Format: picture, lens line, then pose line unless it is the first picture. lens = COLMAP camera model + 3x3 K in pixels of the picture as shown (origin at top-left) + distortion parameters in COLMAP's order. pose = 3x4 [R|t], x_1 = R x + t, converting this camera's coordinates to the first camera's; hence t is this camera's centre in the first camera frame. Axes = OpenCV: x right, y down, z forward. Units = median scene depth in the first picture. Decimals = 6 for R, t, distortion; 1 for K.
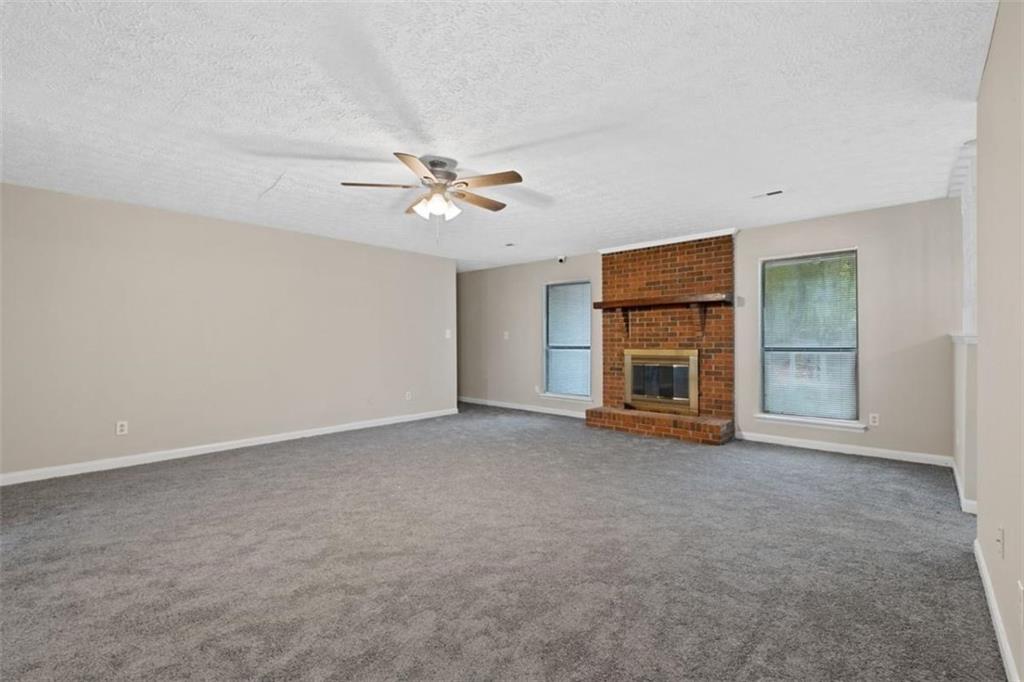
lens RADIAL K [[460.4, 0, 504.6], [0, 460.4, 336.2], [0, 0, 1]] dist [0.007549, -0.003434]
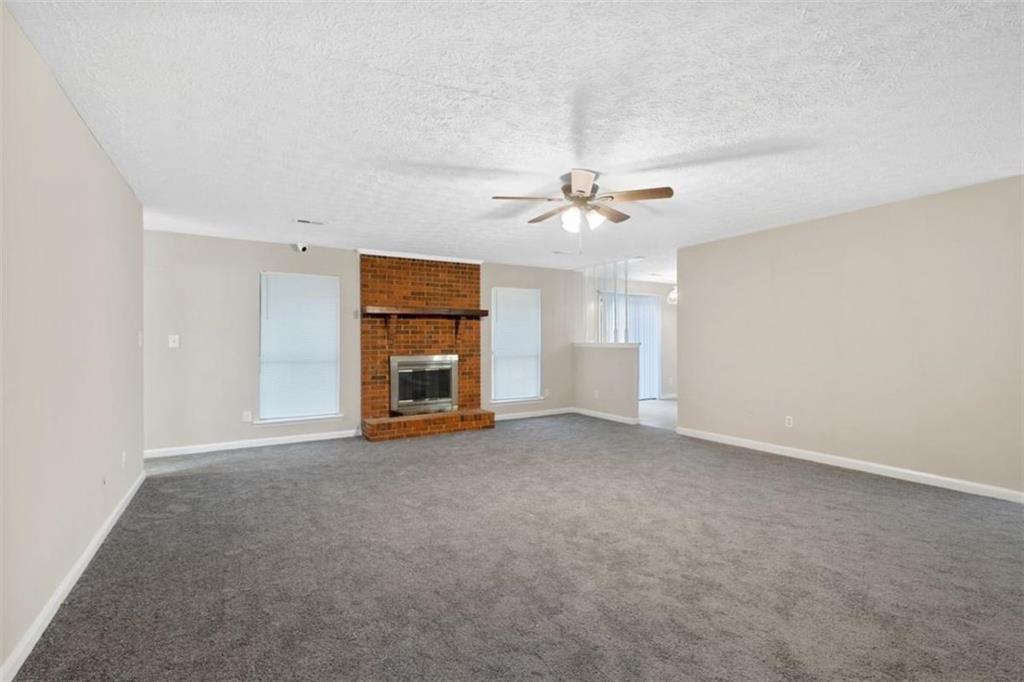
lens RADIAL K [[460.4, 0, 506.4], [0, 460.4, 345.8], [0, 0, 1]] dist [0.007549, -0.003434]
pose [[0.278546, 0.004545, 0.960412, -0.643351], [0.003539, 0.999977, -0.005758, 0.012593], [-0.960416, 0.005003, 0.278523, 0.508742]]
